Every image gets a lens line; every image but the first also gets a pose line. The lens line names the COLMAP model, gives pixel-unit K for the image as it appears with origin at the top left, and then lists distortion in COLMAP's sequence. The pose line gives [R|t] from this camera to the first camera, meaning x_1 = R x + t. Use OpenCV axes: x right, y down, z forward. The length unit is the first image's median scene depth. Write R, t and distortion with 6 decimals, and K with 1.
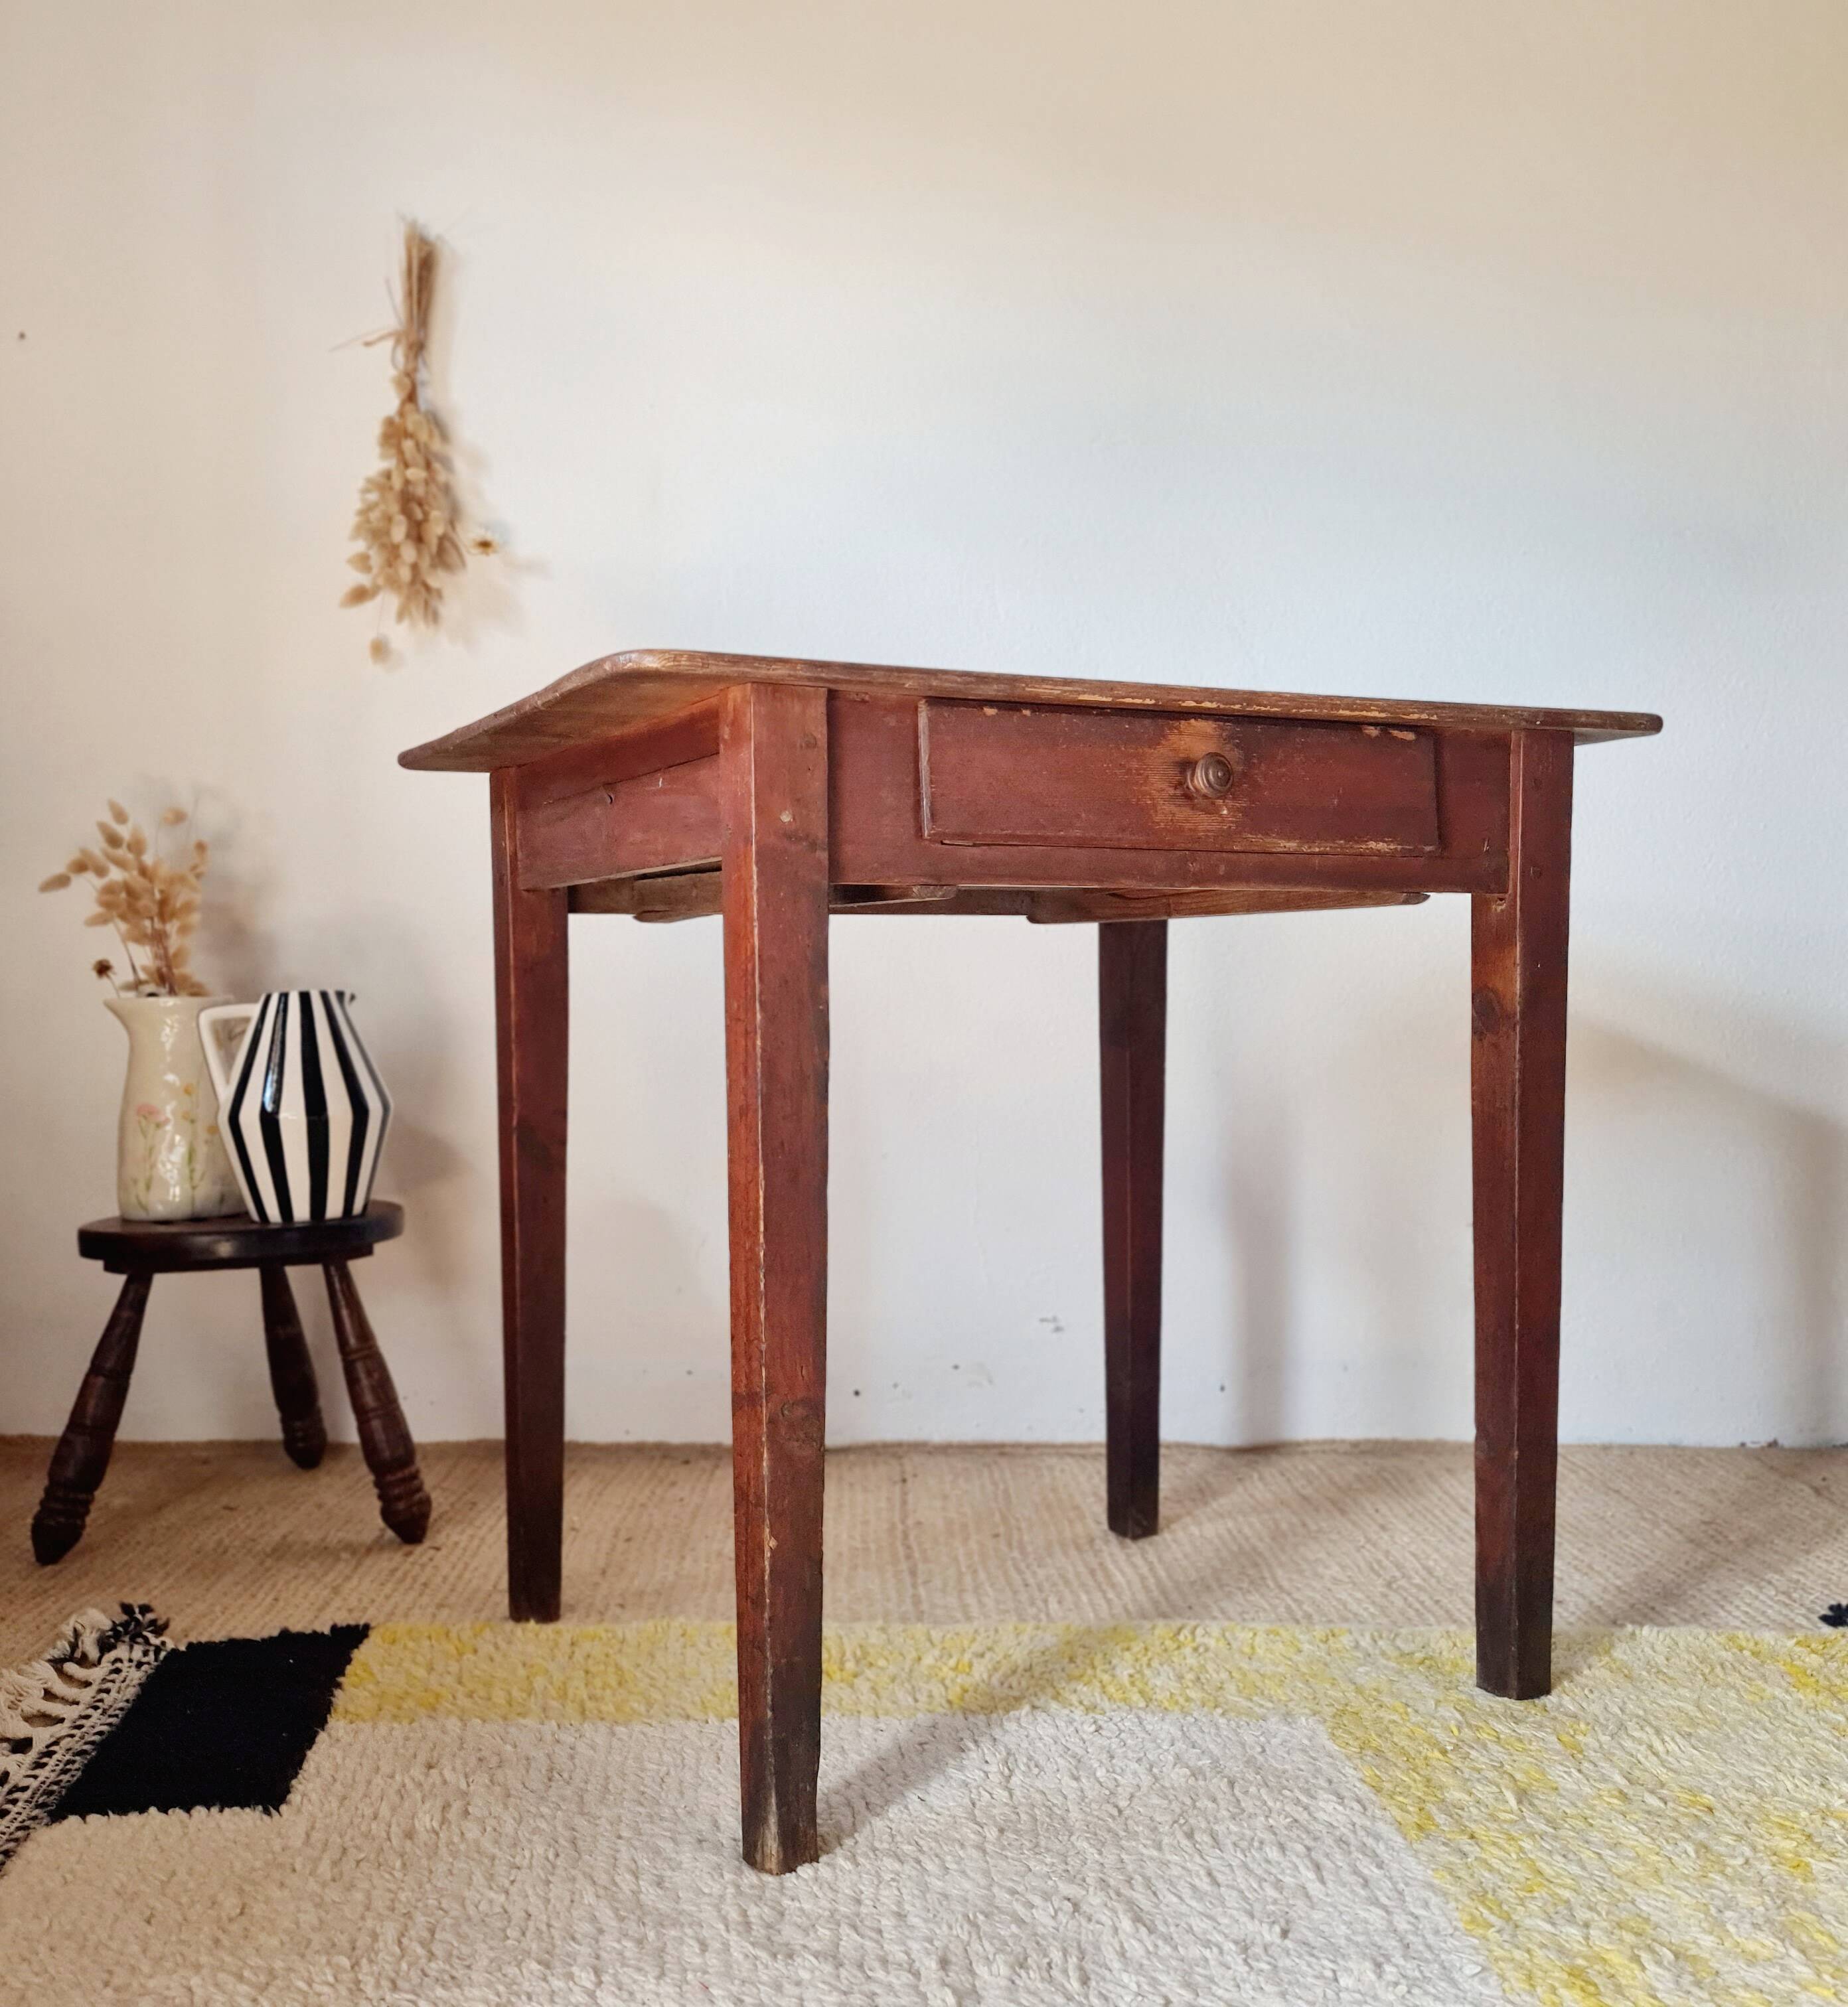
lens RADIAL K [[2091.3, 0, 862.8], [0, 2091.3, 995.8], [0, 0, 1]] dist [0.047685, -0.017030]
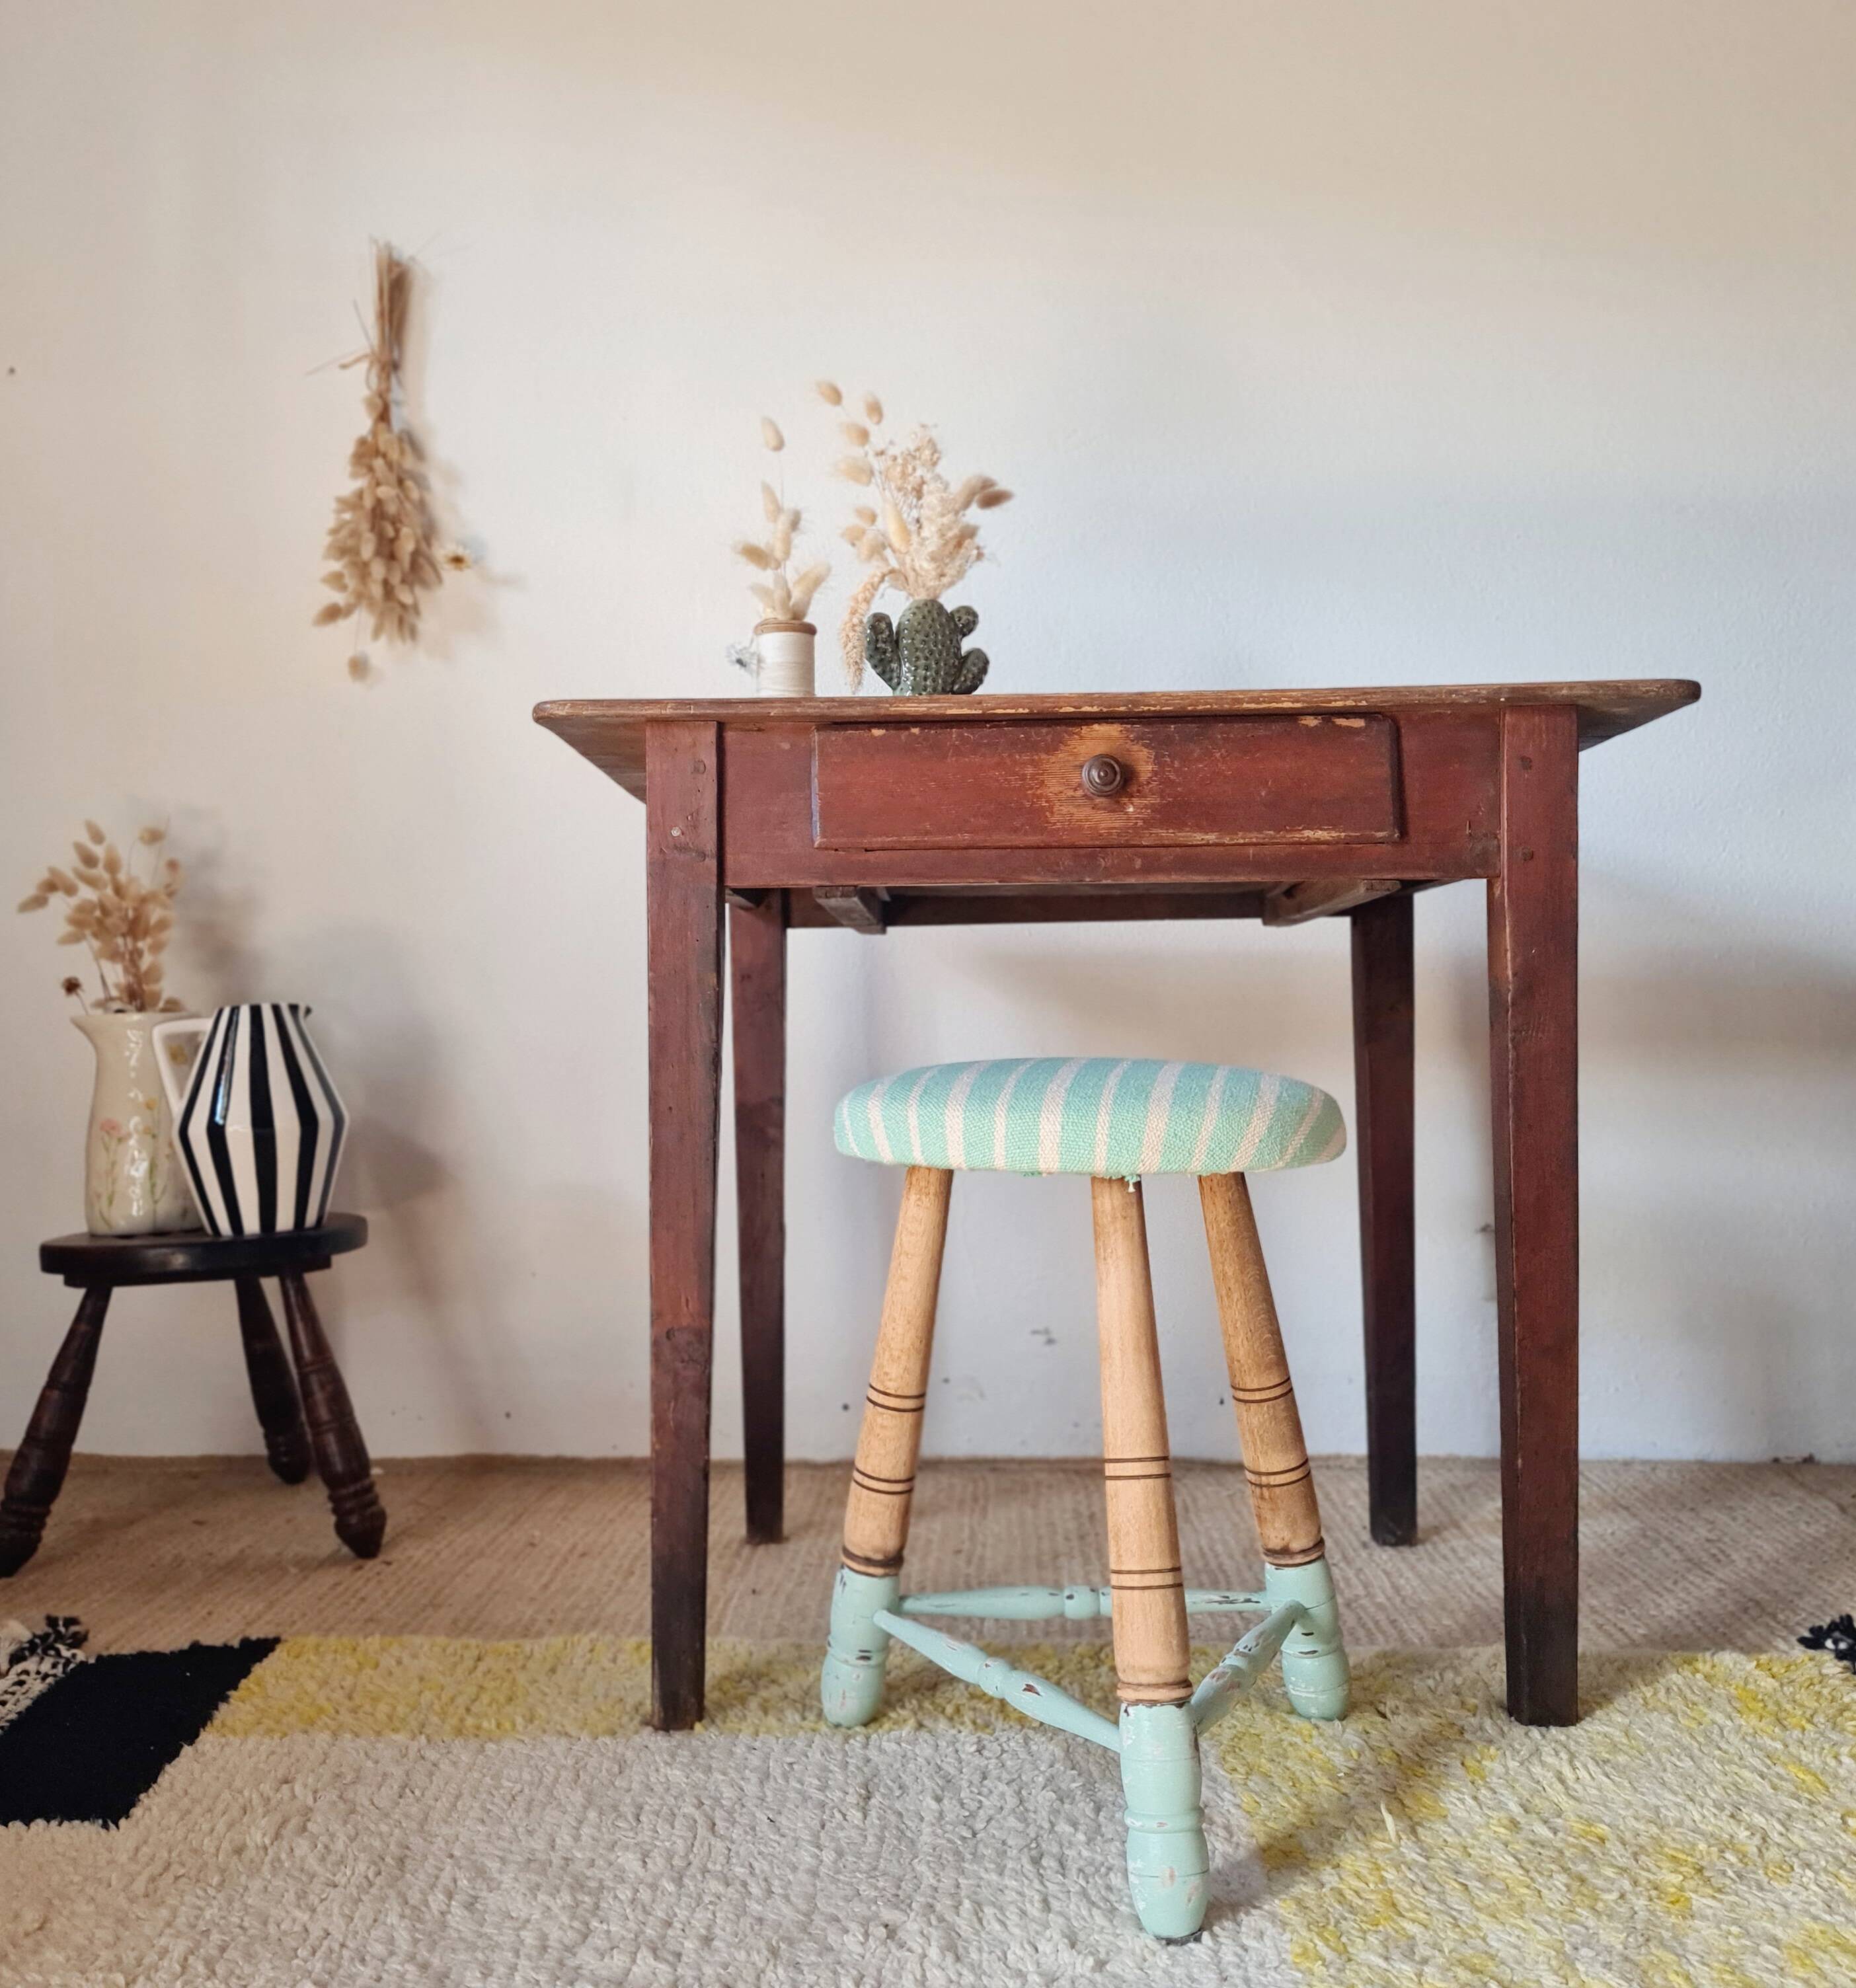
lens RADIAL K [[2091.7, 0, 854.3], [0, 2091.7, 971.4], [0, 0, 1]] dist [0.042880, -0.008050]
pose [[0.997126, -0.017234, -0.073772, 0.094782], [0.015598, 0.999621, -0.022686, 0.009360], [0.074135, 0.021470, 0.997017, 0.019192]]
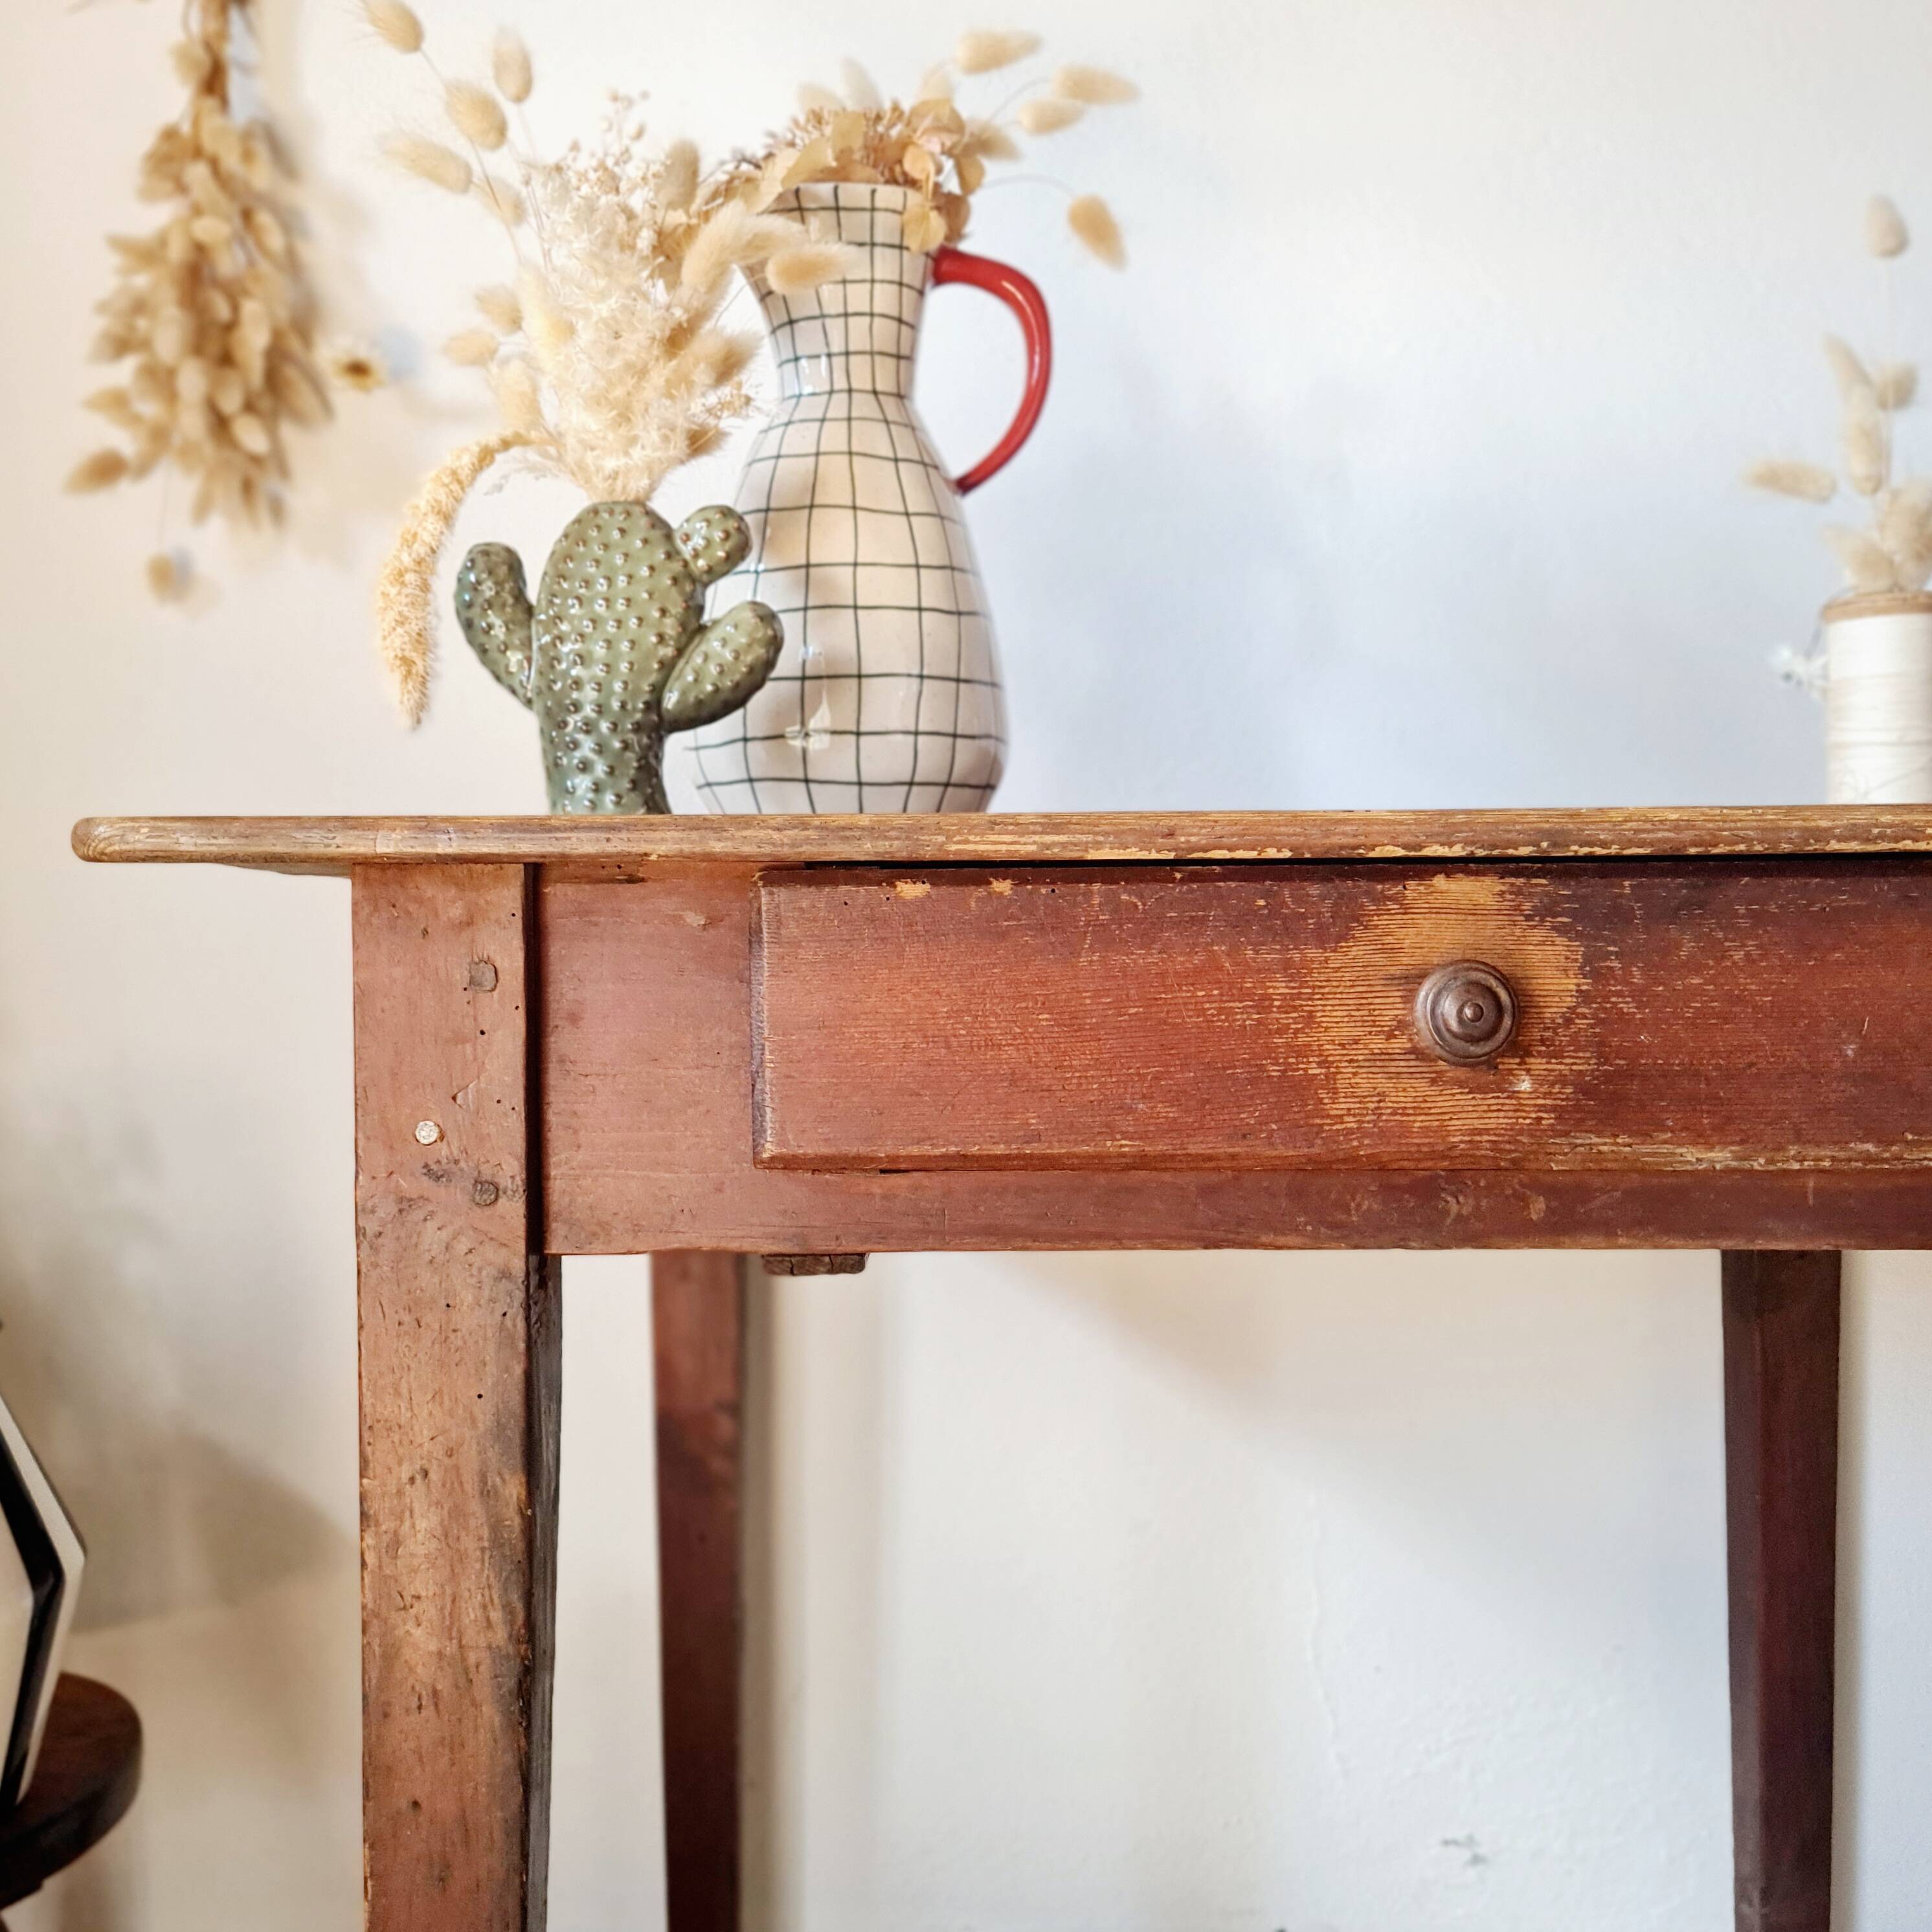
lens RADIAL K [[2228.8, 0, 966.0], [0, 2228.8, 966.0], [0, 0, 1]] dist [0.037434, -0.026910]
pose [[0.998977, -0.008995, -0.044308, -0.008360], [0.009044, 0.999959, 0.000911, -0.079102], [0.044298, -0.001311, 0.999018, 0.537042]]
